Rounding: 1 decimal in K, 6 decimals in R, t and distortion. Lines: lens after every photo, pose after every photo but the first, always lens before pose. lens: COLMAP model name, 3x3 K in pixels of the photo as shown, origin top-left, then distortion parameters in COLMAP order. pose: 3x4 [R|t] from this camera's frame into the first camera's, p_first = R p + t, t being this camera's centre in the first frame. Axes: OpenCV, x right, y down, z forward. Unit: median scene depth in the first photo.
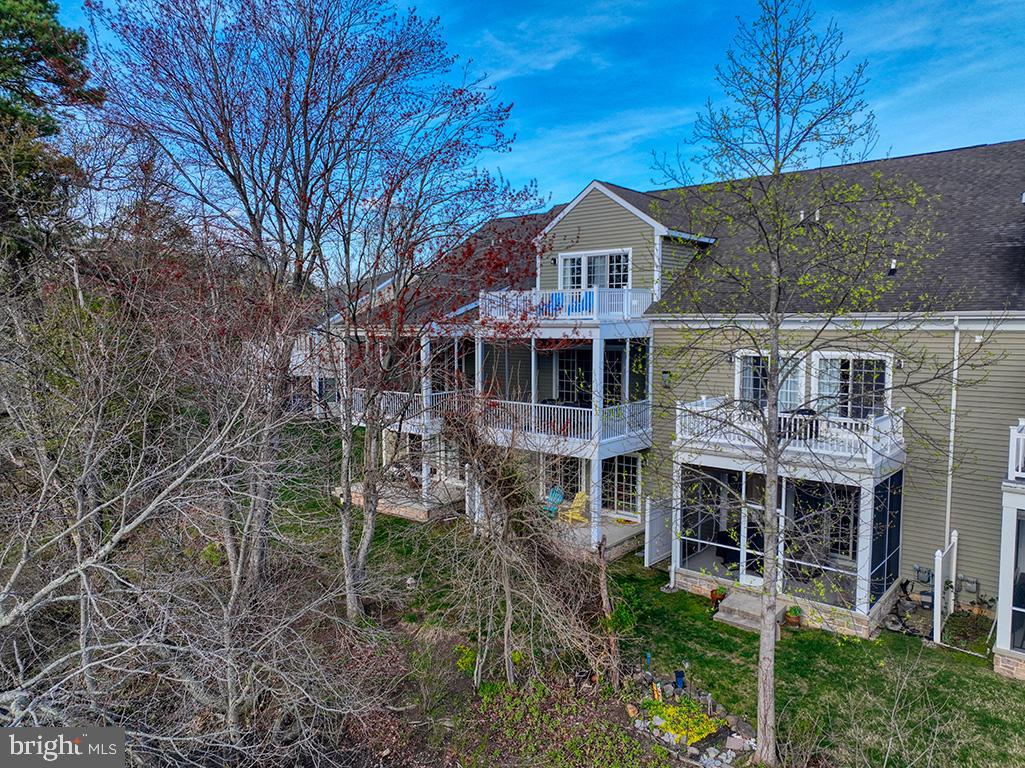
lens RADIAL K [[721.7, 0, 514.5], [0, 721.7, 382.6], [0, 0, 1]] dist [0.004847, 0.010652]
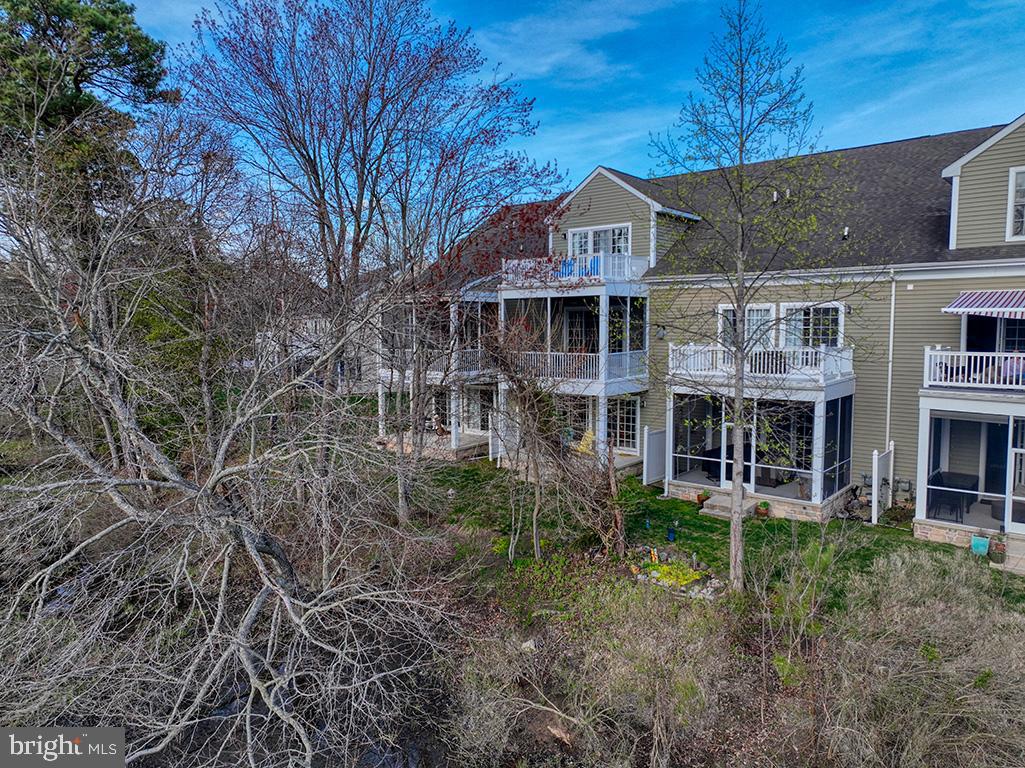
lens RADIAL K [[743.2, 0, 513.3], [0, 743.2, 389.8], [0, 0, 1]] dist [0.009407, 0.007308]
pose [[0.999938, -0.002554, 0.010845, -0.051262], [0.002620, 0.999978, -0.006056, 0.108612], [-0.010829, 0.006084, 0.999923, -0.246159]]
